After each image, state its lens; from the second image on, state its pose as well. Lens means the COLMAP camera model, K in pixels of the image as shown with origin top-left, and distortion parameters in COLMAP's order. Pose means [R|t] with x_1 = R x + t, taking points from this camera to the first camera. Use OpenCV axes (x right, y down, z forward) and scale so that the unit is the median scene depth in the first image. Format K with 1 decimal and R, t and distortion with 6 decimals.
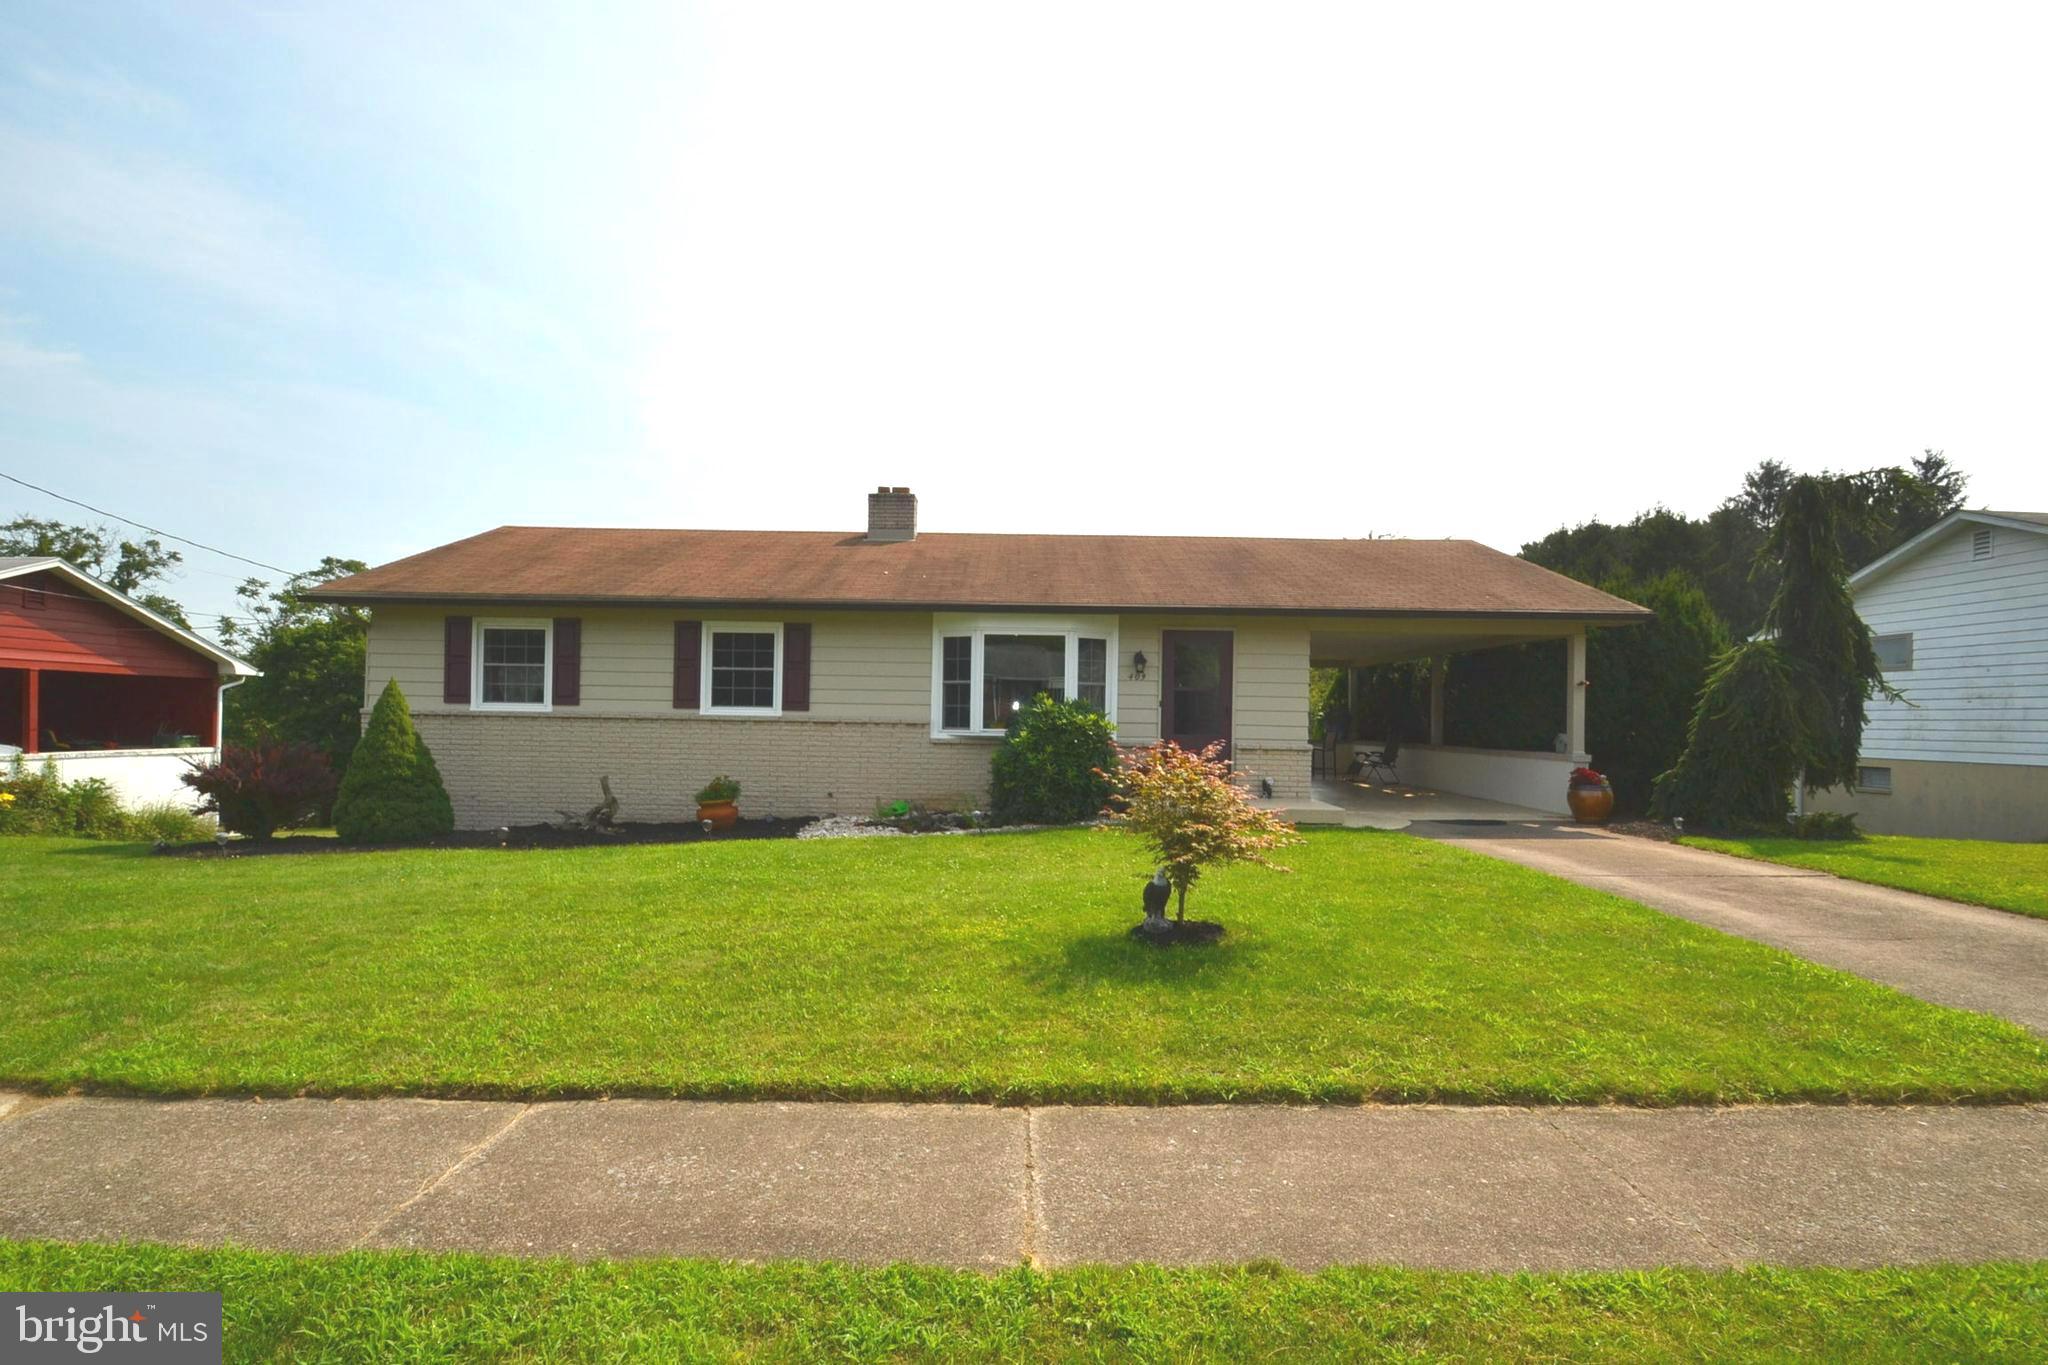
lens RADIAL K [[917.9, 0, 1032.1], [0, 917.9, 687.2], [0, 0, 1]] dist [0.009207, -0.001886]
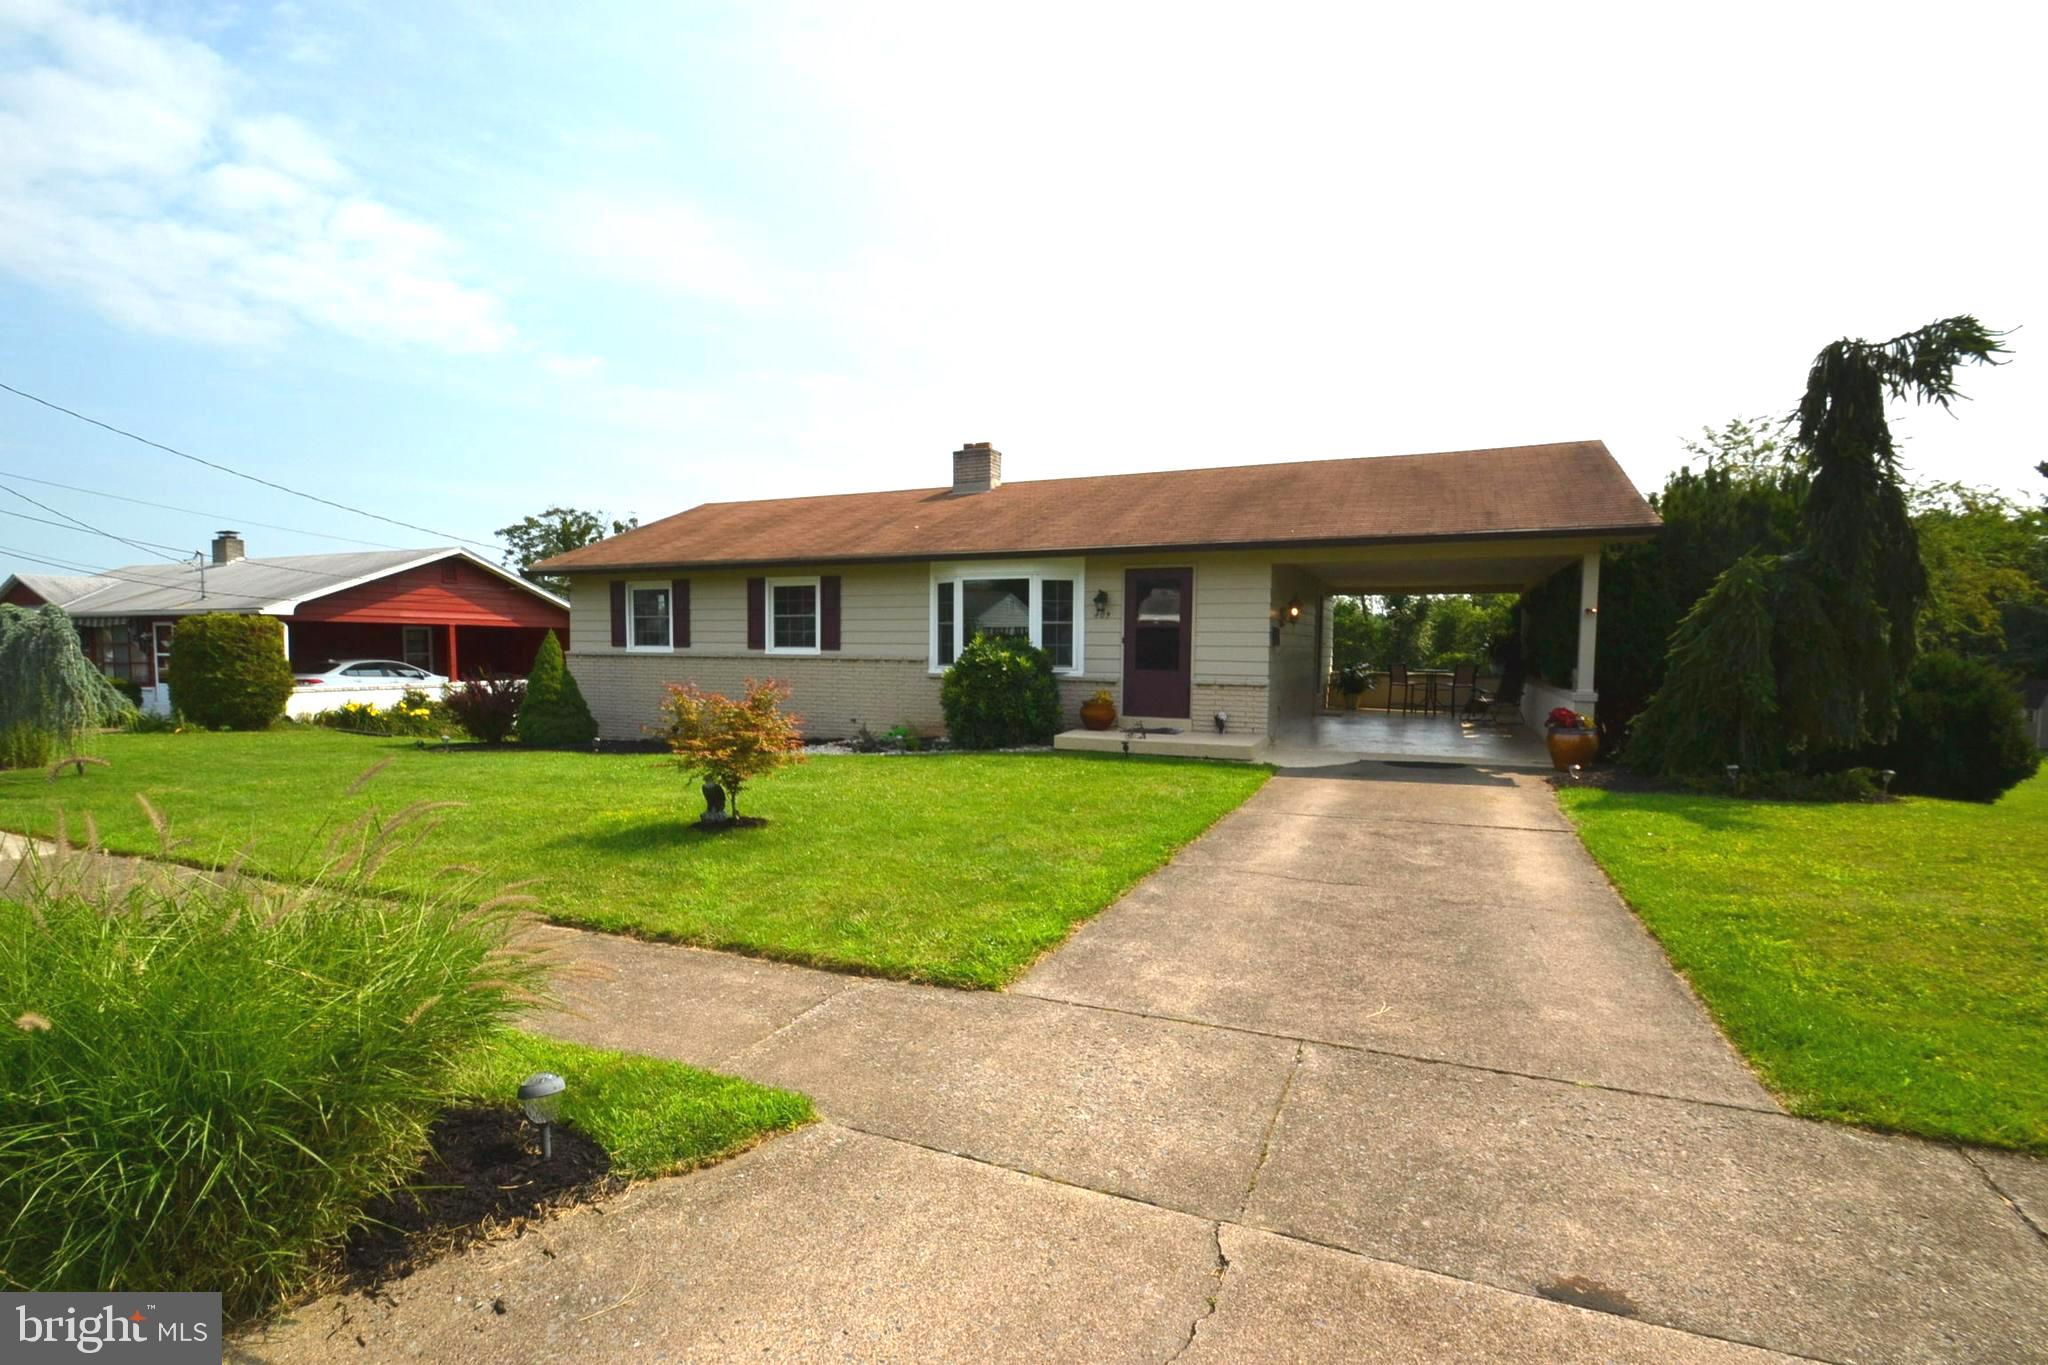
lens RADIAL K [[917.9, 0, 1011.0], [0, 917.9, 677.7], [0, 0, 1]] dist [0.009207, -0.001886]
pose [[0.922872, 0.003646, -0.385089, 0.418808], [0.019157, 0.998283, 0.055361, -0.000029], [0.384630, -0.058468, 0.921217, -0.006020]]
